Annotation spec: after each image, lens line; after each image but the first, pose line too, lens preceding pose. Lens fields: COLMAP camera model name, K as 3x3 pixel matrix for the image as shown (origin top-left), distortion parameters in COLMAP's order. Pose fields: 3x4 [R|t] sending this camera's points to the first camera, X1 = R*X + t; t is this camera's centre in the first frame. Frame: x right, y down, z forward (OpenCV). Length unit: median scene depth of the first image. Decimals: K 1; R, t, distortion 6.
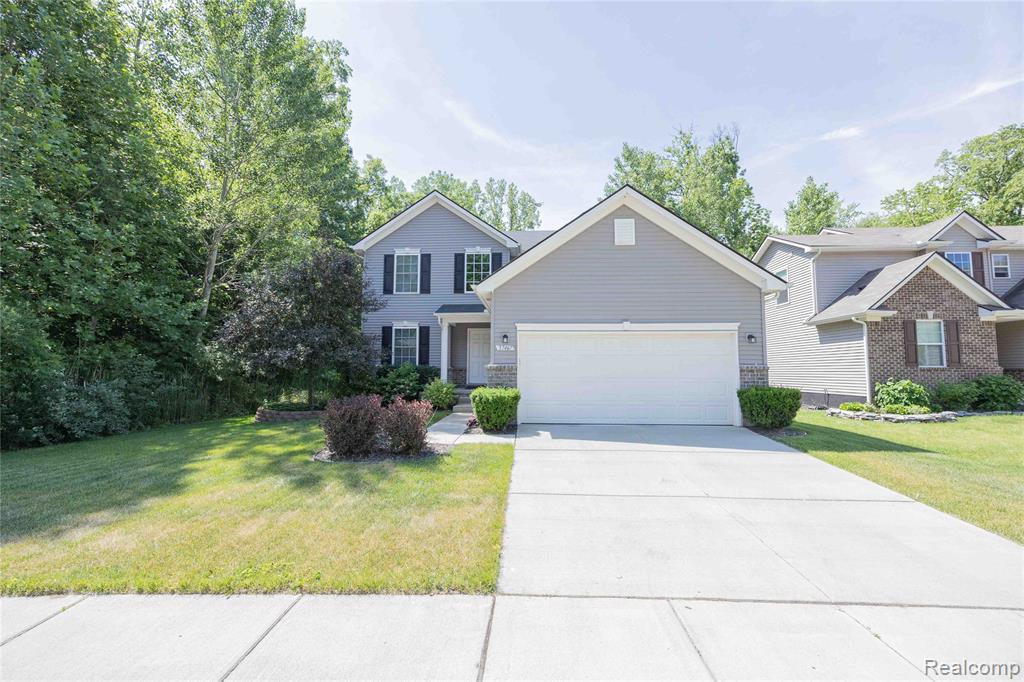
lens RADIAL K [[406.7, 0, 512.5], [0, 406.7, 341.1], [0, 0, 1]] dist [-0.002989, -0.000340]
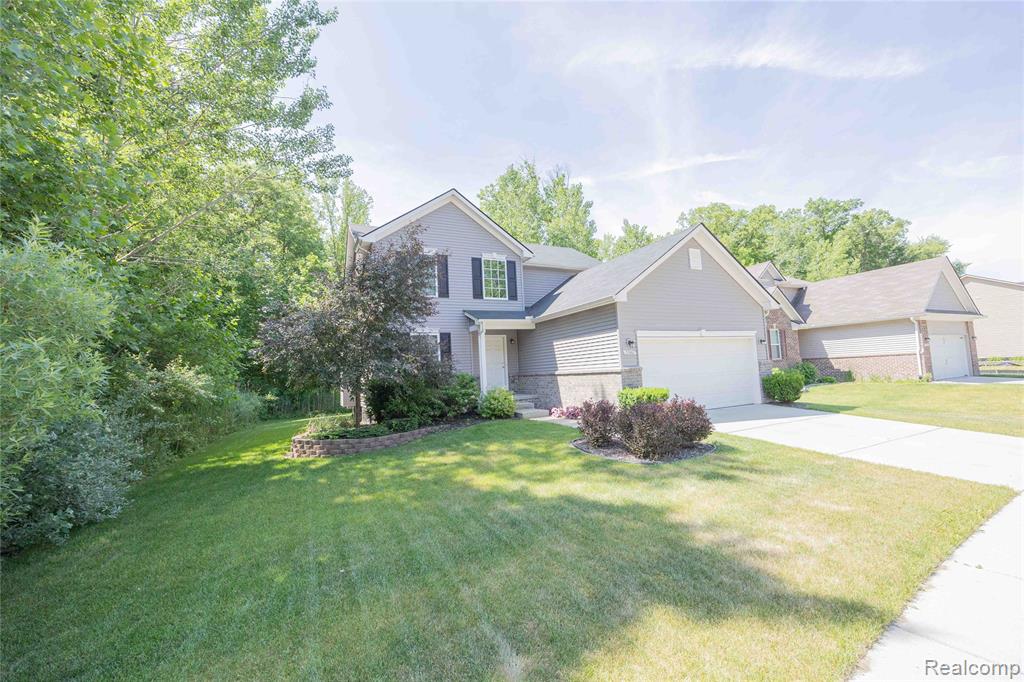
lens RADIAL K [[406.7, 0, 512.5], [0, 406.7, 341.1], [0, 0, 1]] dist [-0.002989, -0.000340]
pose [[0.867655, -0.008498, 0.497094, -0.628065], [0.015497, 0.999830, -0.009957, -0.006156], [-0.496925, 0.016342, 0.867639, 0.132135]]
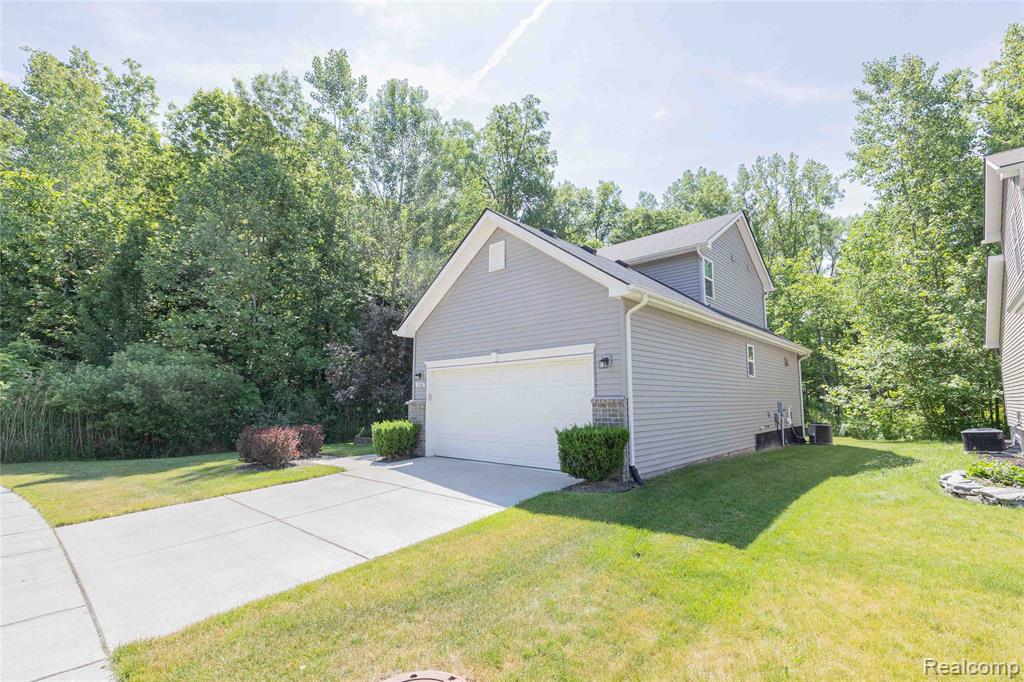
lens RADIAL K [[465.9, 0, 512.0], [0, 465.9, 341.0], [0, 0, 1]] dist [-0.001307, -0.000164]
pose [[0.765901, -0.086943, -0.637053, 0.710468], [0.044293, 0.995596, -0.082624, 0.012349], [0.641431, 0.035065, 0.766379, 0.147312]]
